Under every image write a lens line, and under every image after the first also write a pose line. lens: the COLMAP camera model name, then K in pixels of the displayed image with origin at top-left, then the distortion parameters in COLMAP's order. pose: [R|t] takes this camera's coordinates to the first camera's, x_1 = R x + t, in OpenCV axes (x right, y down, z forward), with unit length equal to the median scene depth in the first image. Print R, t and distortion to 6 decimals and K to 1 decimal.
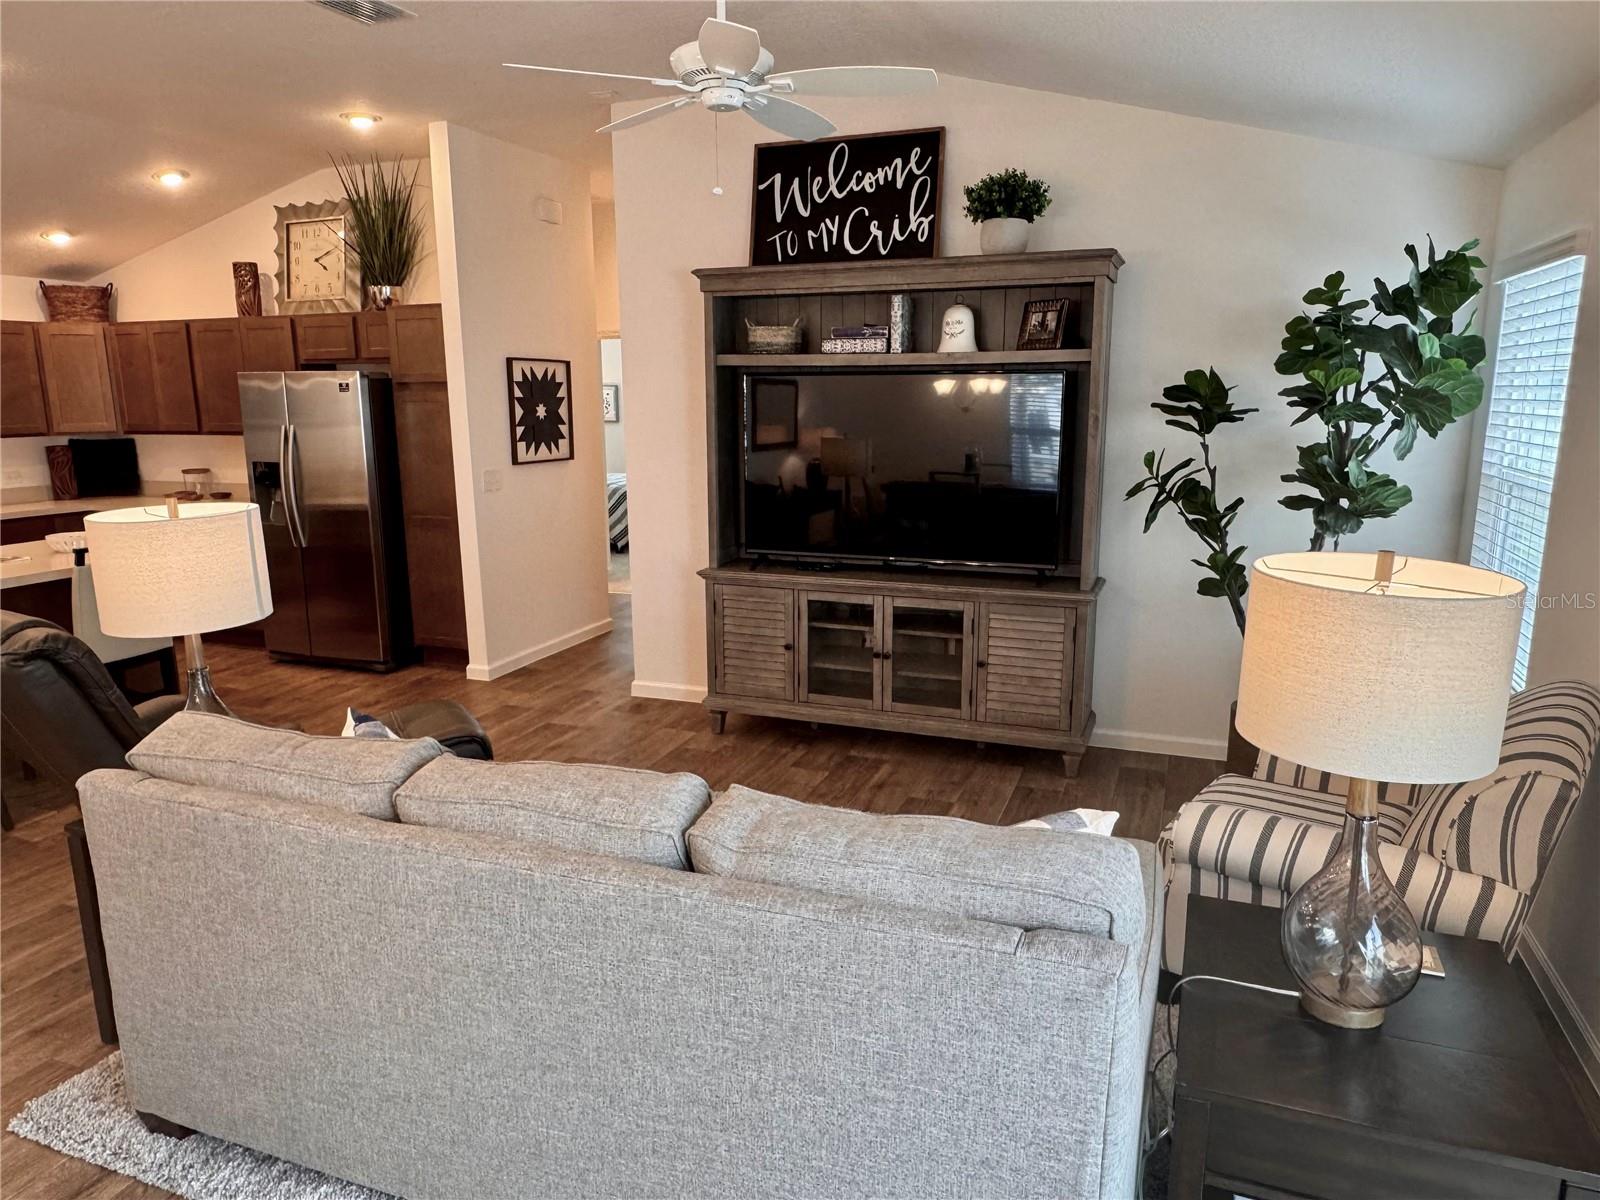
lens RADIAL K [[1046.0, 0, 791.1], [0, 1046.0, 606.6], [0, 0, 1]] dist [0.000665, 0.000435]
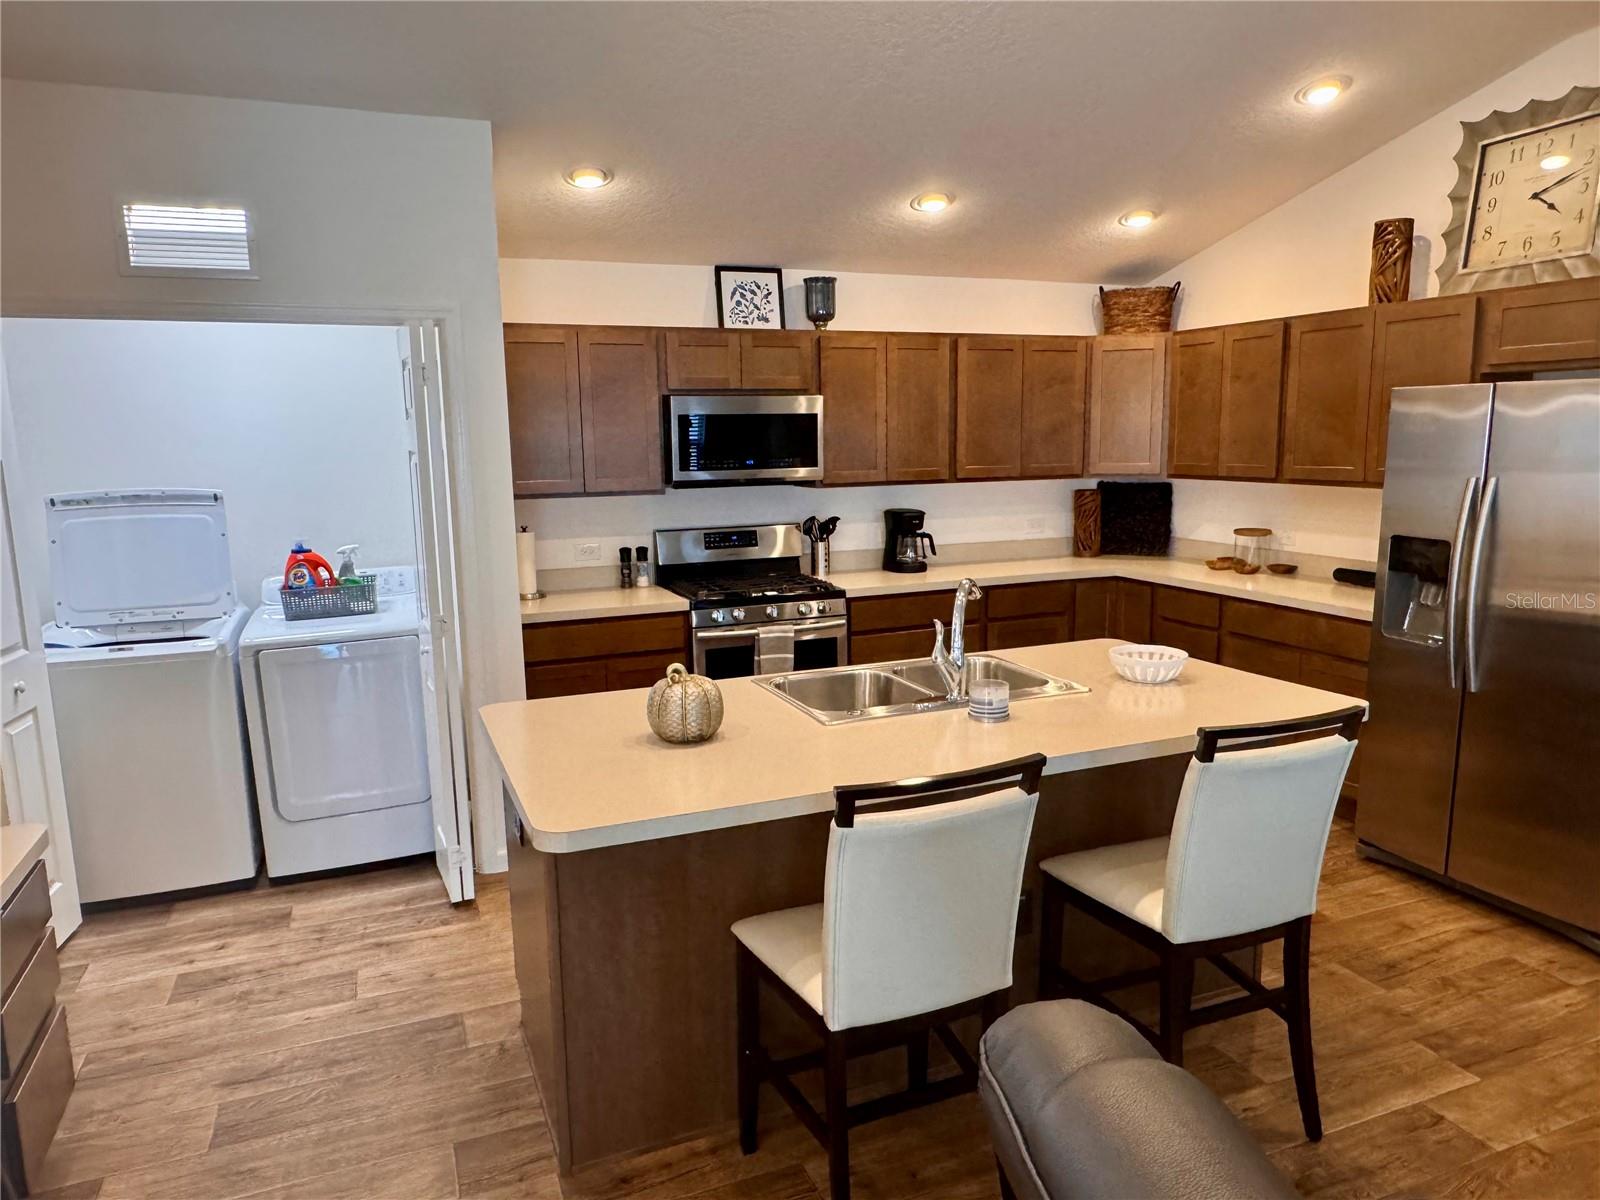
lens RADIAL K [[1046.0, 0, 795.0], [0, 1046.0, 590.8], [0, 0, 1]] dist [0.000665, 0.000435]
pose [[0.682184, 0.107904, -0.723175, -0.318434], [-0.140636, 0.989947, 0.015044, -0.069023], [0.717528, 0.091442, 0.690501, 0.350717]]
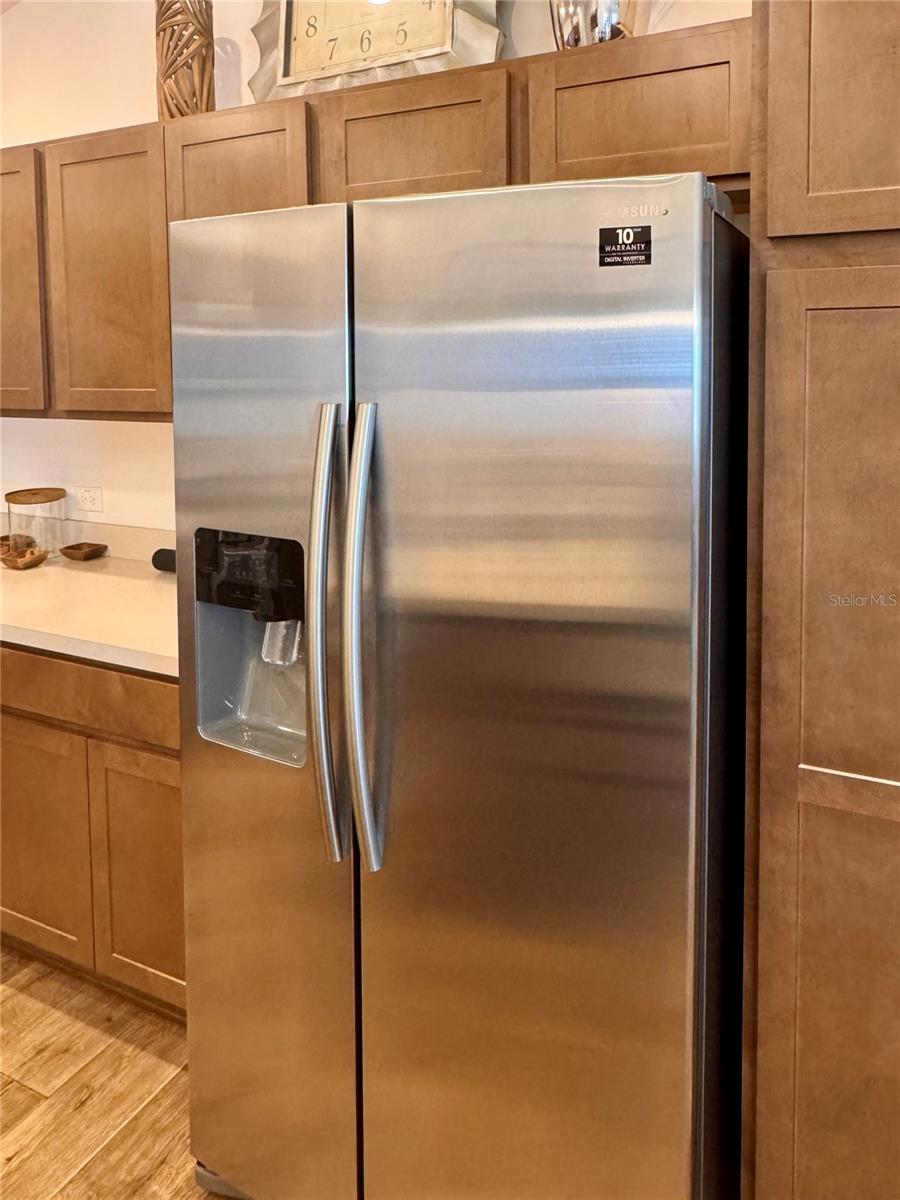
lens RADIAL K [[864.3, 0, 454.9], [0, 864.3, 407.0], [0, 0, 1]] dist [-0.003651, -0.006908]
pose [[0.995078, -0.001094, -0.099093, -0.431296], [-0.012914, 0.989981, -0.140609, -0.142264], [0.098254, 0.141196, 0.985094, 0.788561]]
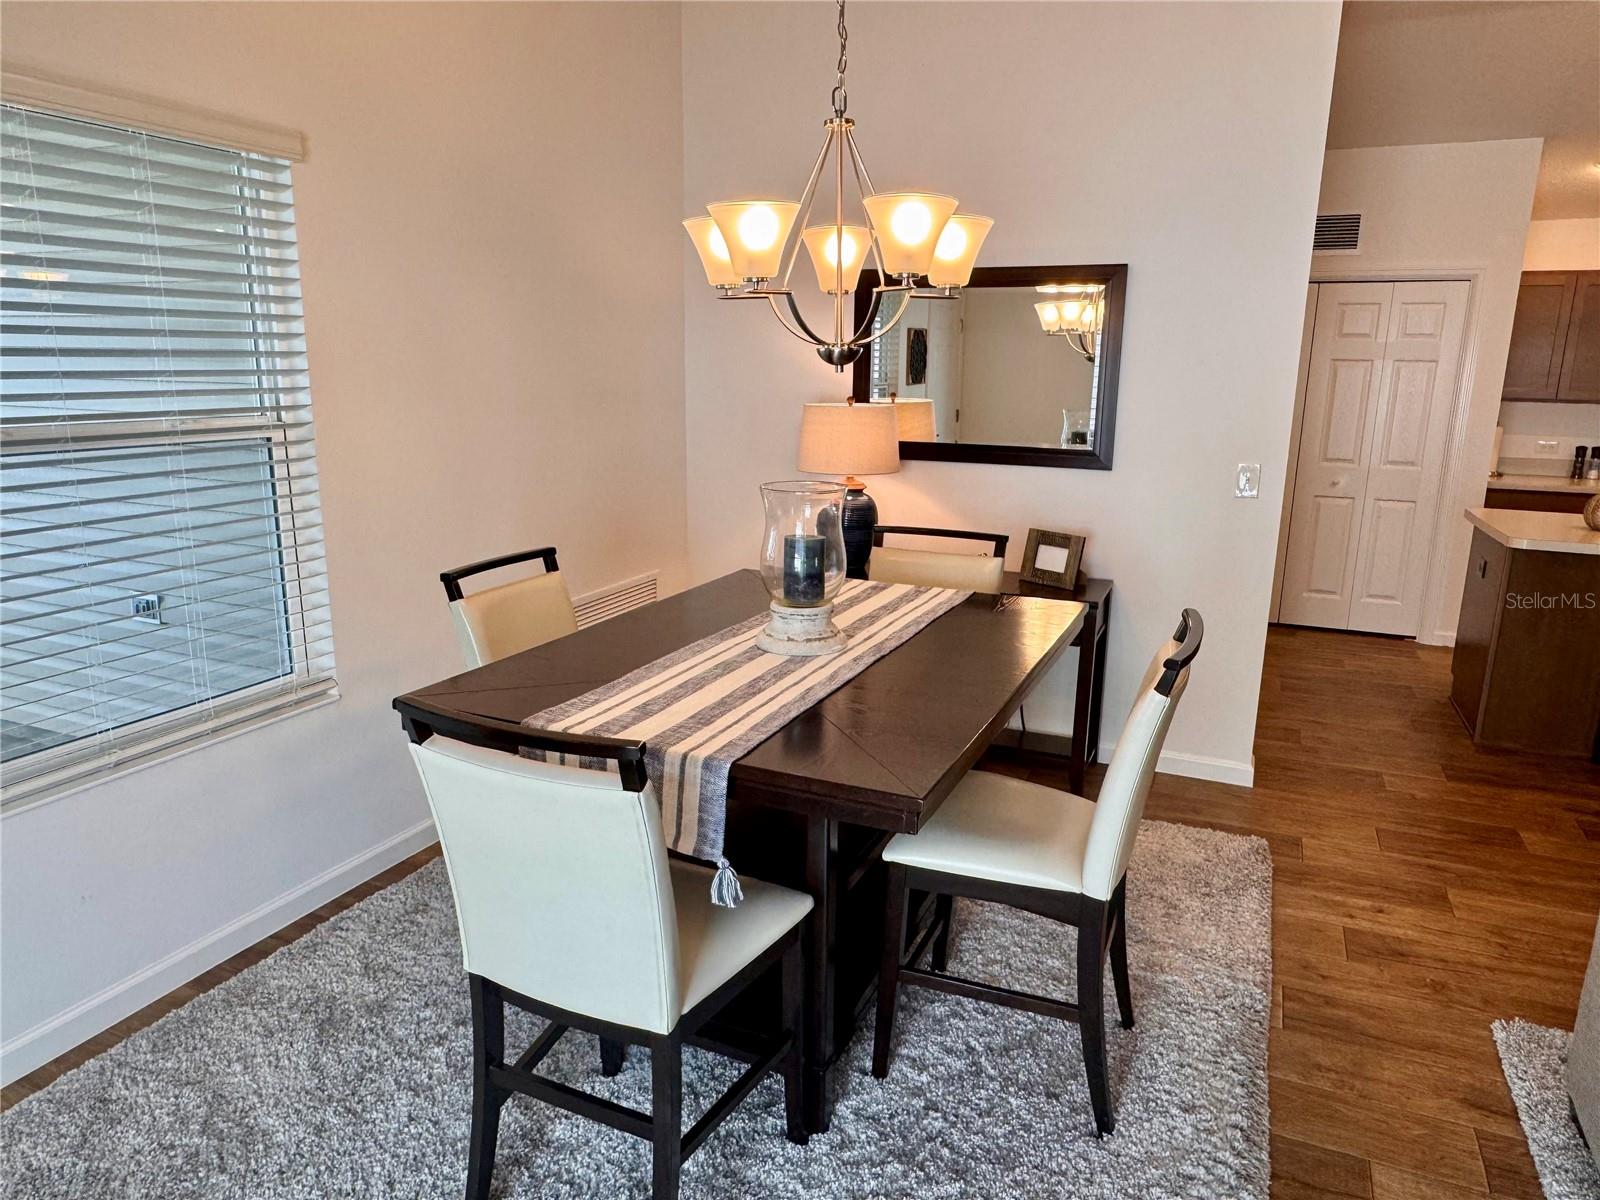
lens RADIAL K [[1046.0, 0, 799.4], [0, 1046.0, 604.0], [0, 0, 1]] dist [0.000665, 0.000435]
pose [[-0.045030, 0.236894, -0.970491, 0.081827], [-0.220425, 0.945177, 0.240943, -0.002323], [0.974364, 0.224770, 0.009656, 0.081268]]
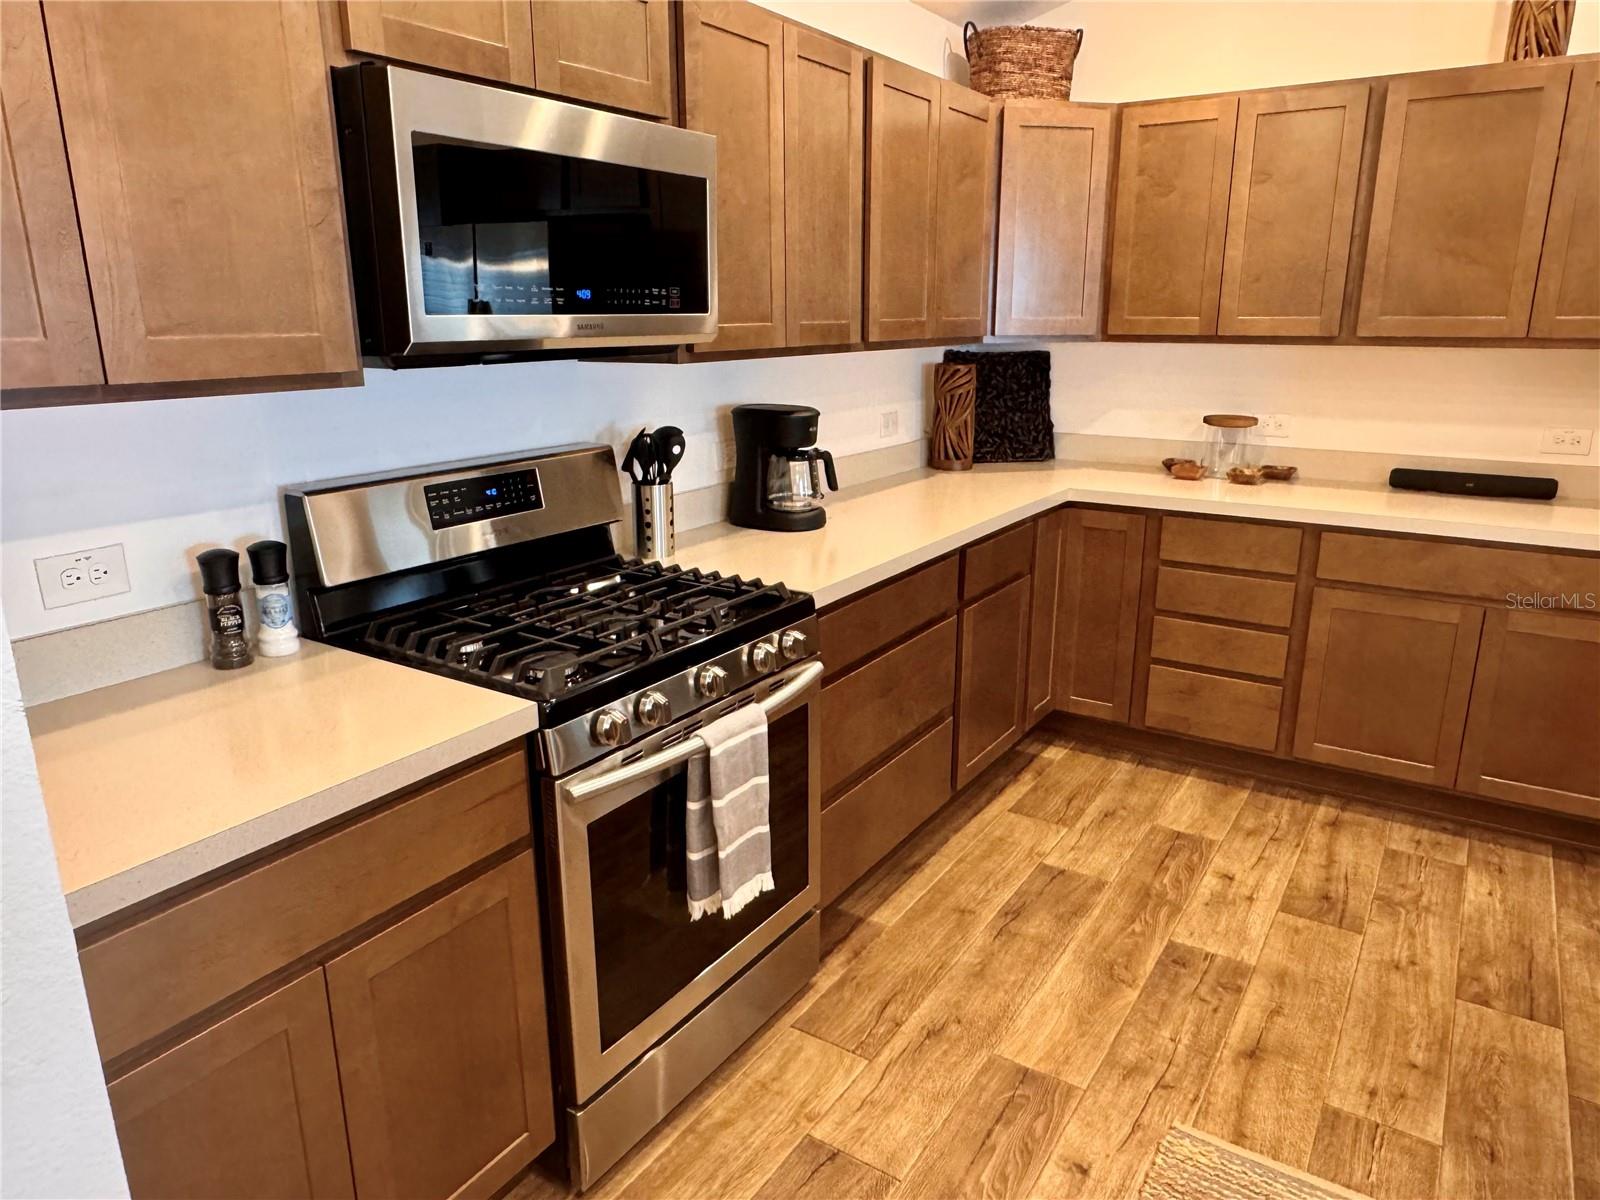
lens RADIAL K [[1046.0, 0, 789.8], [0, 1046.0, 587.2], [0, 0, 1]] dist [0.000665, 0.000435]
pose [[0.975543, 0.060622, -0.211285, -0.798899], [-0.049512, 0.997118, 0.057484, -0.085275], [0.214161, -0.045617, 0.975733, 0.581286]]
